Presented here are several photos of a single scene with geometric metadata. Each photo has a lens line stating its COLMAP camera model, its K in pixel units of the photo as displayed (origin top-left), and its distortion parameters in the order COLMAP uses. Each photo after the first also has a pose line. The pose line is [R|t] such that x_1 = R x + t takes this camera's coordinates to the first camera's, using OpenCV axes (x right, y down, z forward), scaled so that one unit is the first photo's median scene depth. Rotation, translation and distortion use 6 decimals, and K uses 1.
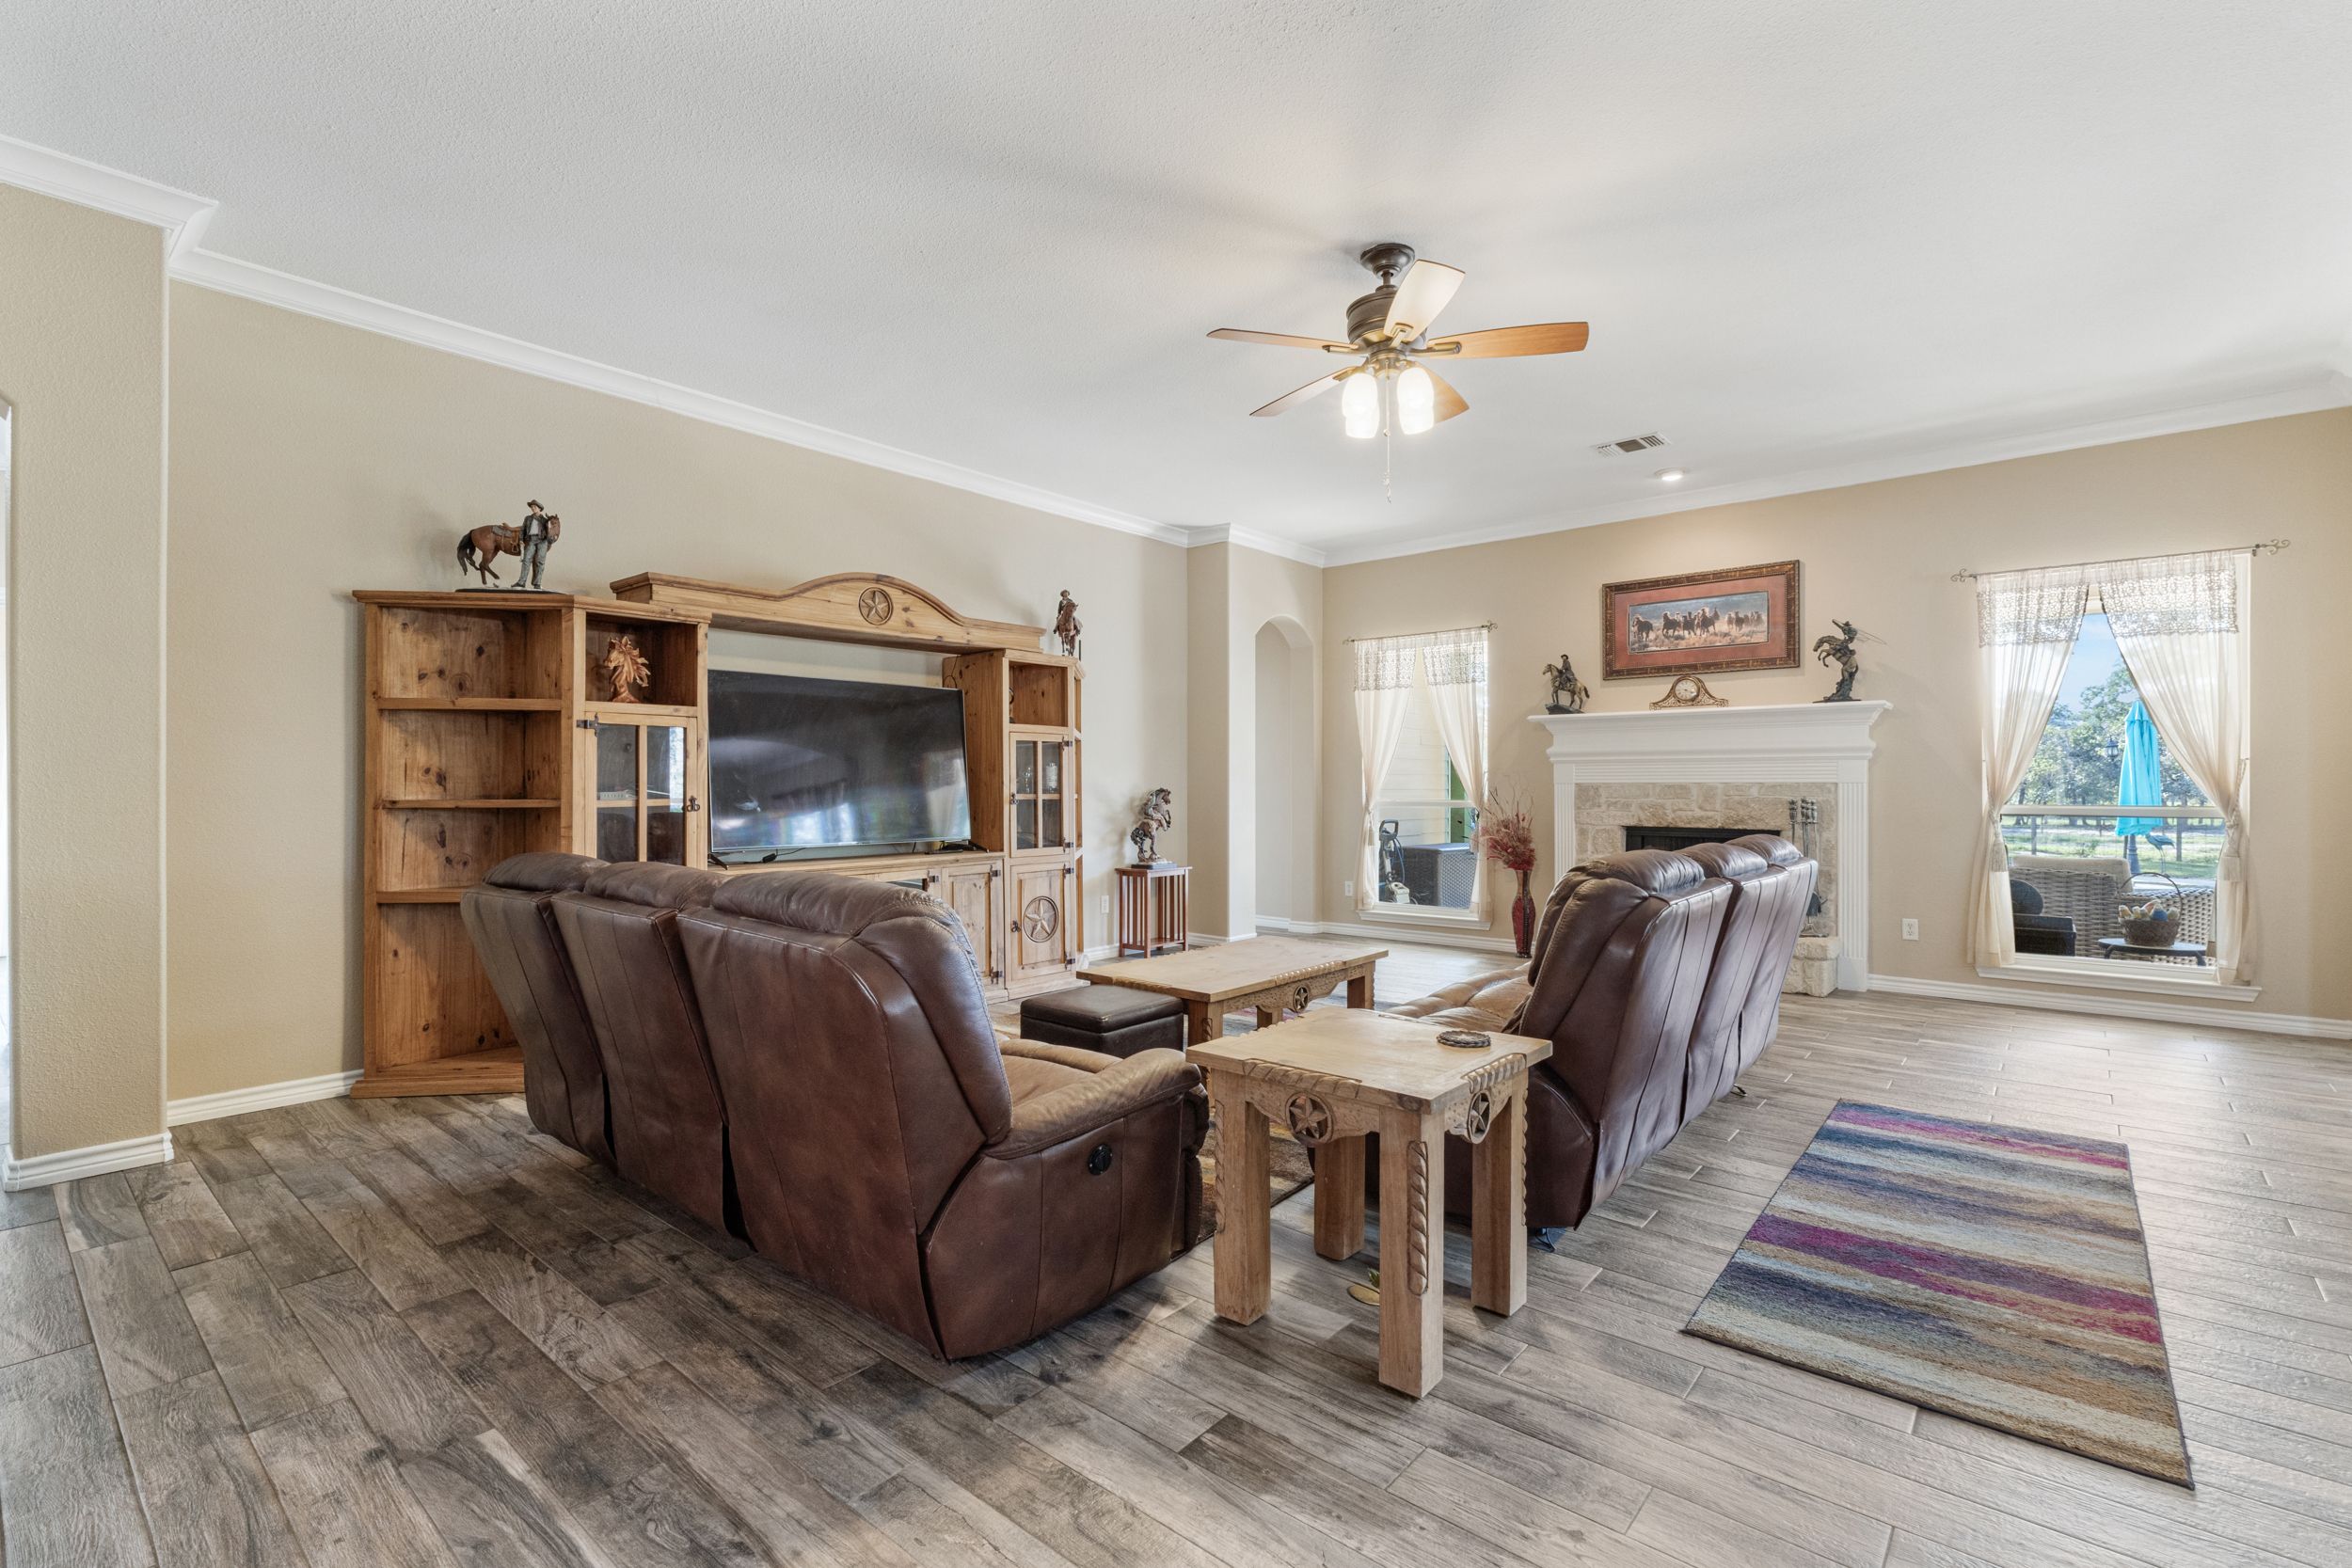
lens RADIAL K [[1054.2, 0, 1178.7], [0, 1054.2, 784.2], [0, 0, 1]] dist [-0.001779, -0.000205]
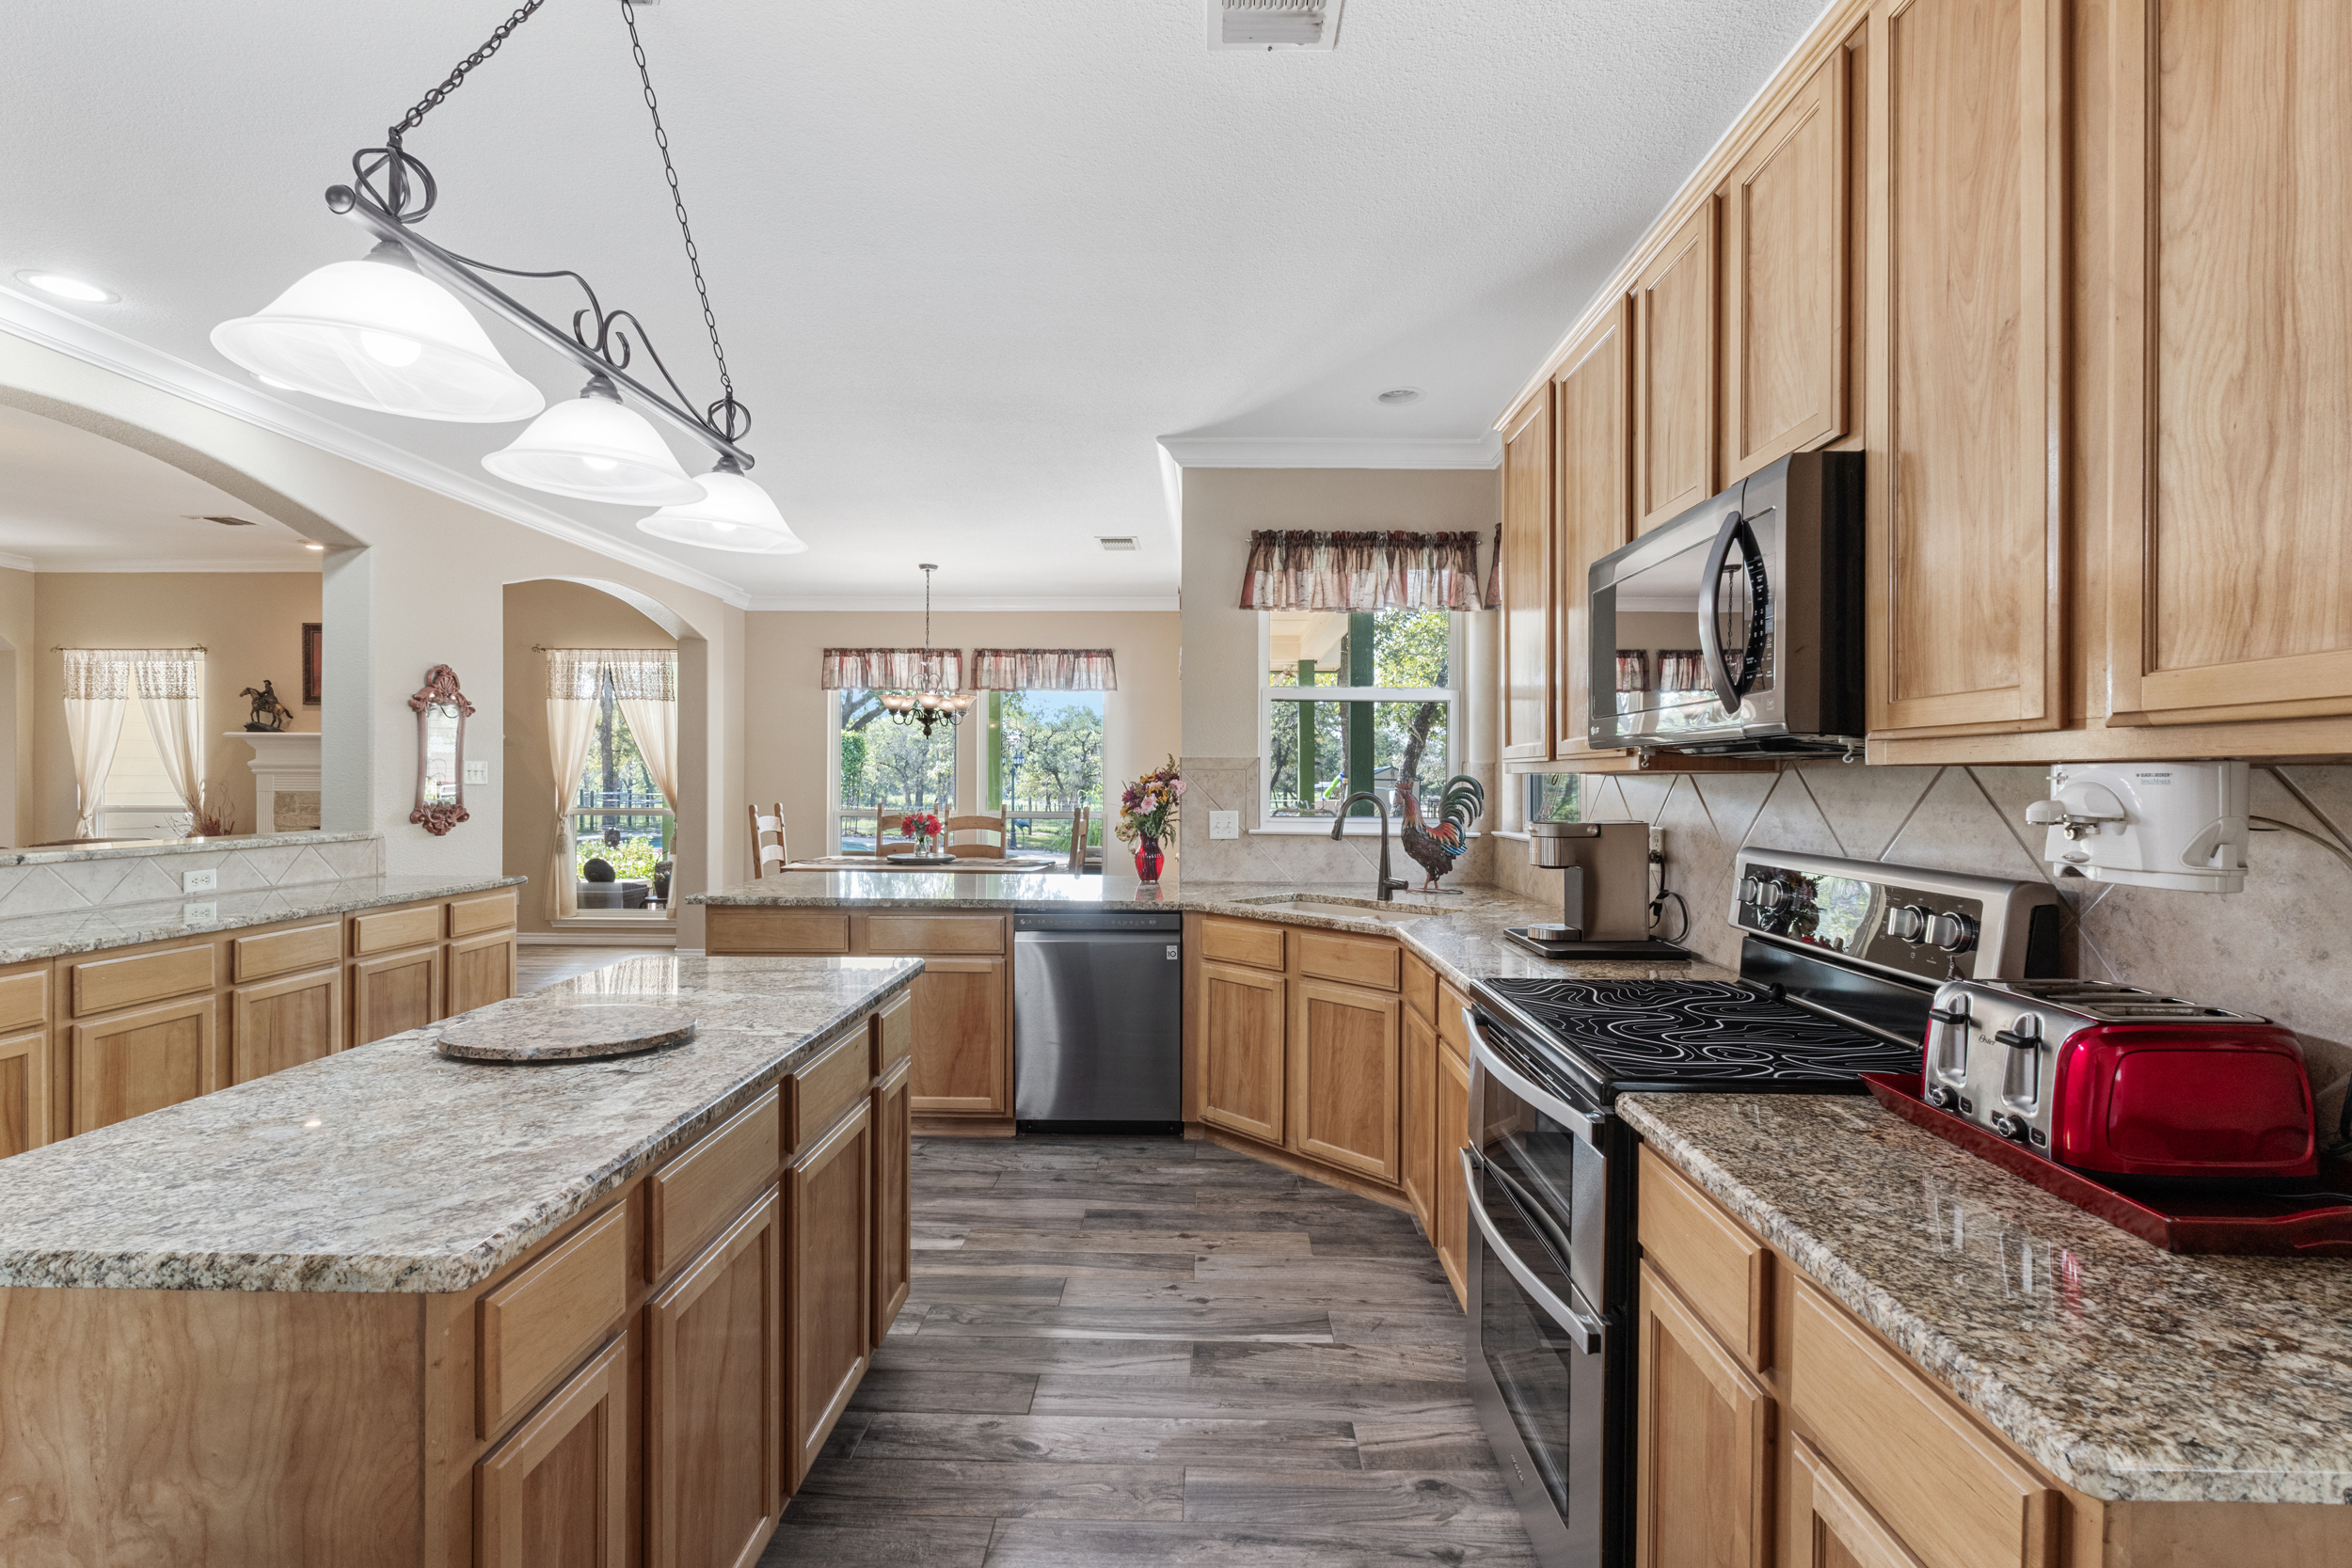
lens RADIAL K [[1054.2, 0, 1178.7], [0, 1054.2, 784.2], [0, 0, 1]] dist [-0.001779, -0.000205]
pose [[0.778625, -0.003224, 0.627481, 0.450246], [-0.005550, 0.999912, 0.012026, -0.029760], [-0.627465, -0.012846, 0.778539, -0.574316]]
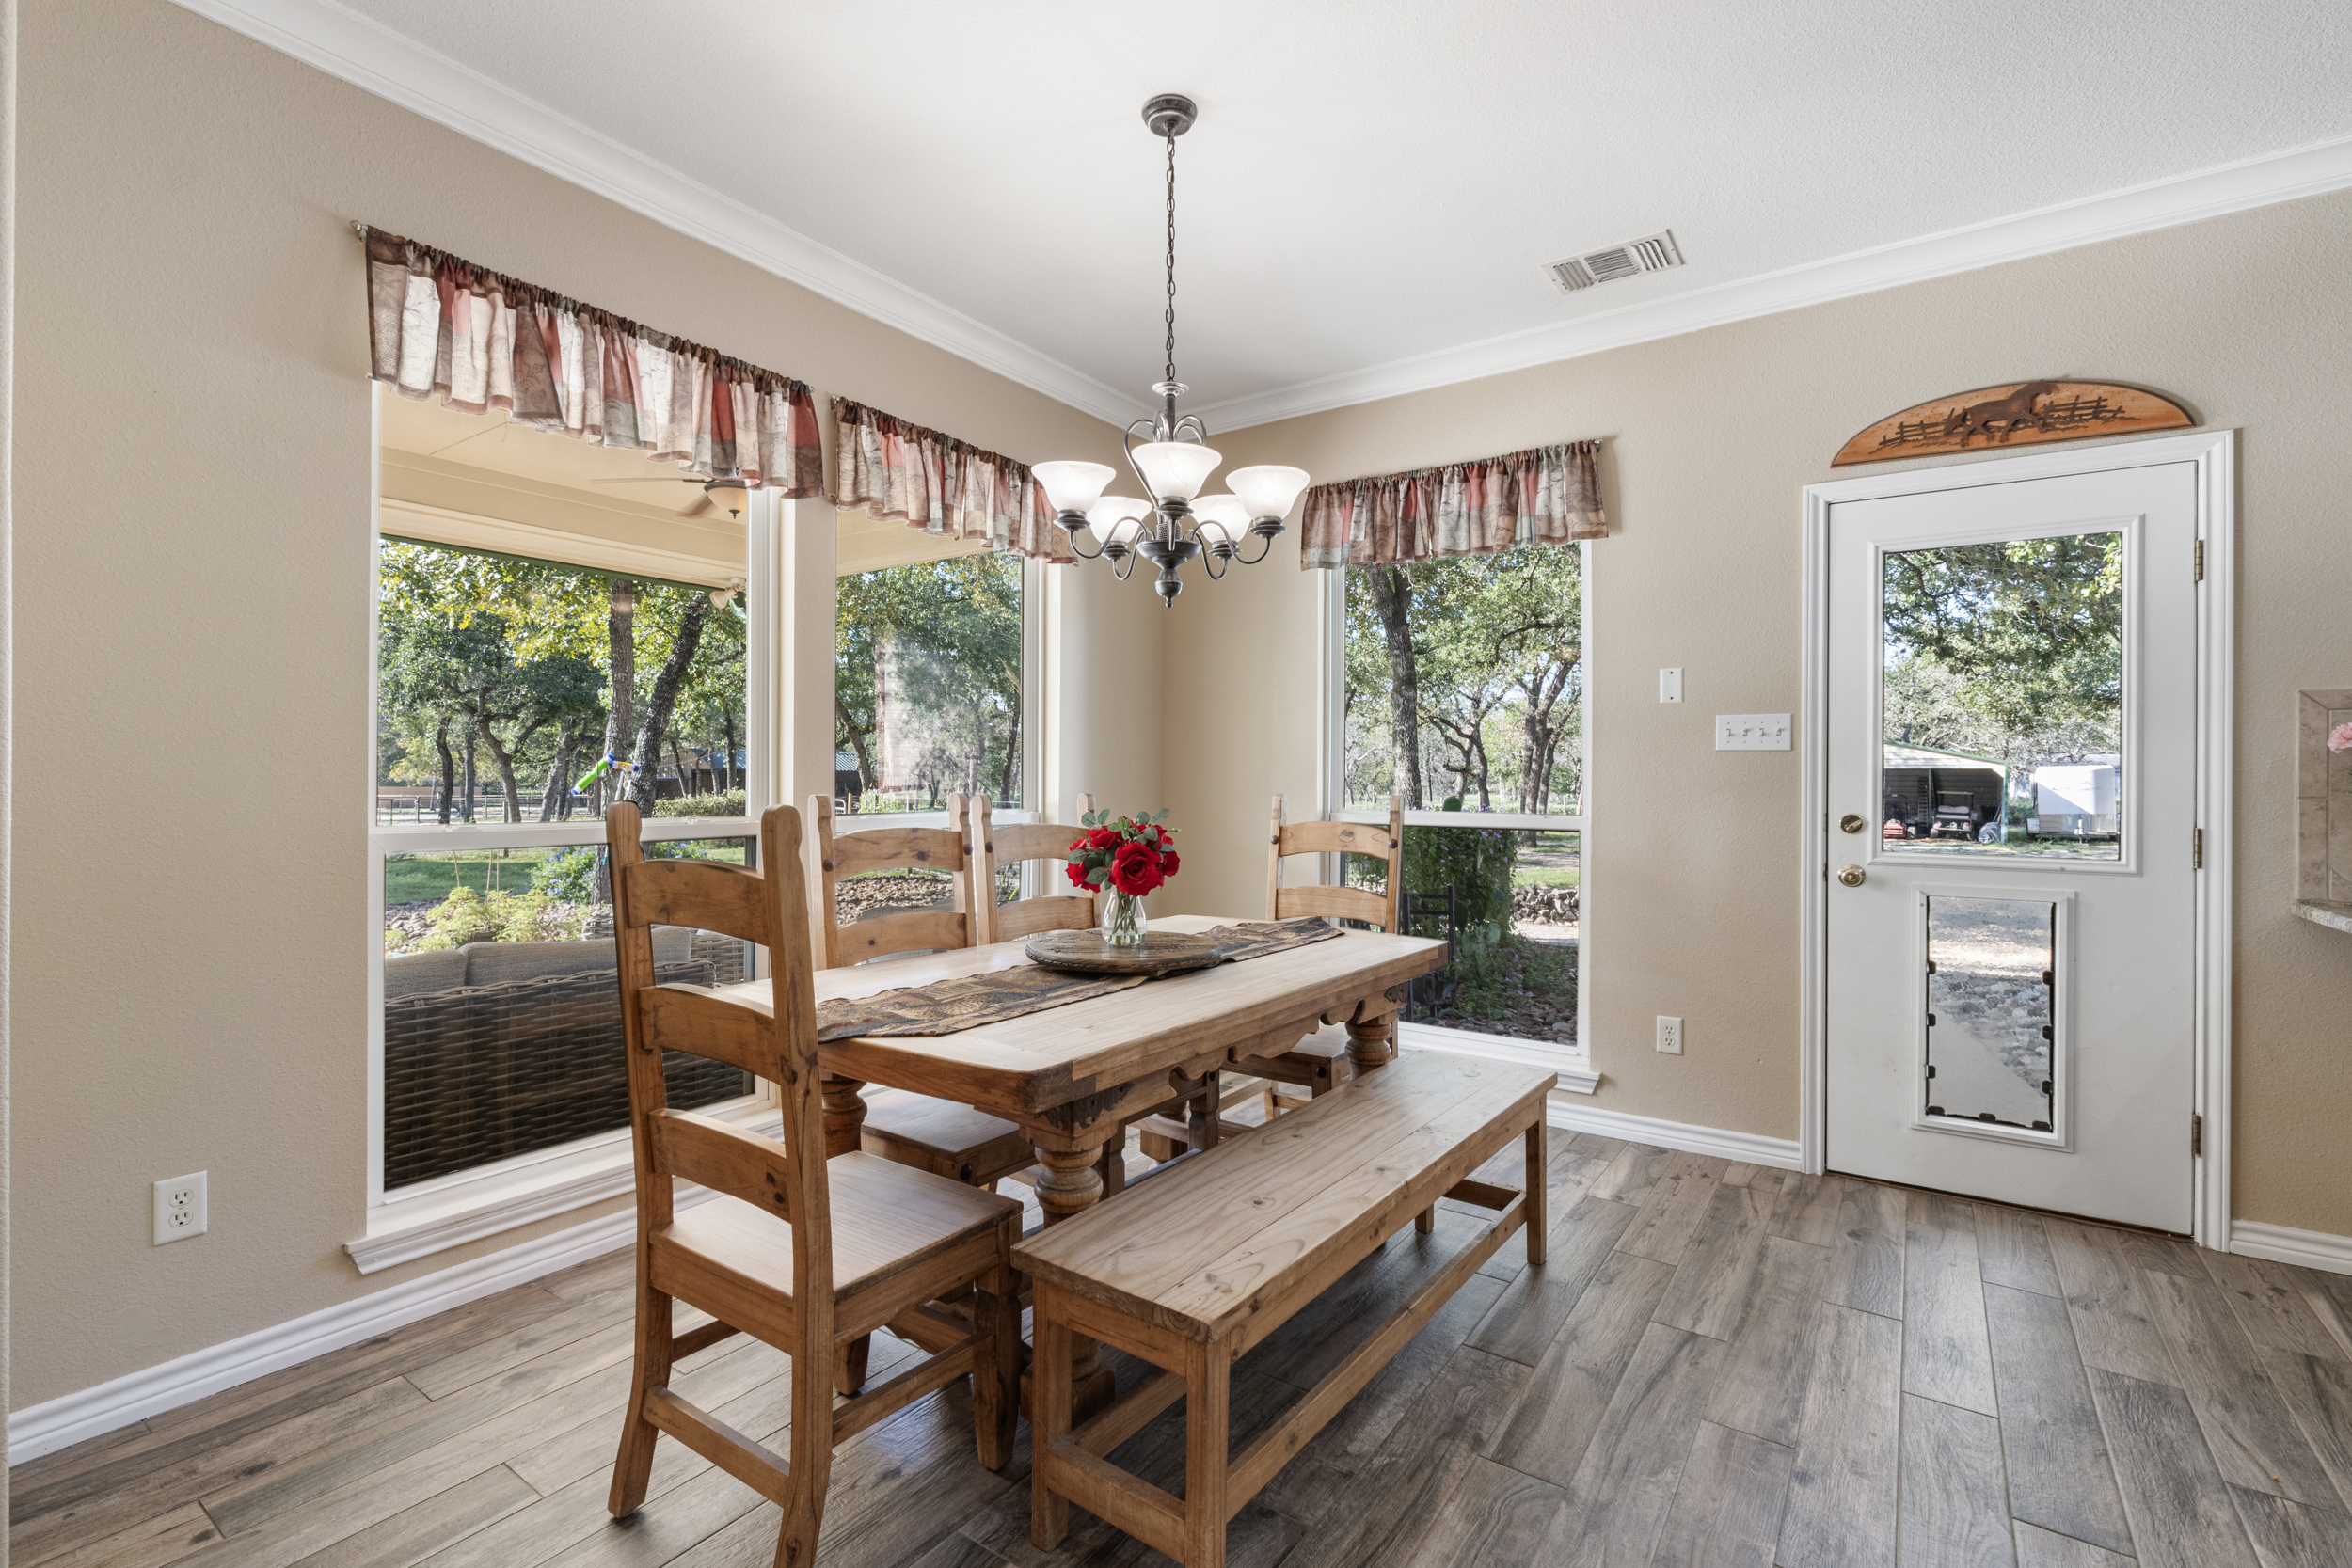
lens RADIAL K [[1019.5, 0, 1176.0], [0, 1019.5, 784.0], [0, 0, 1]] dist [0.001985, 0.000379]
pose [[-0.113145, -0.026705, 0.993219, 0.564022], [-0.003277, 0.999643, 0.026504, -0.012058], [-0.993573, -0.000256, -0.113193, 0.441792]]
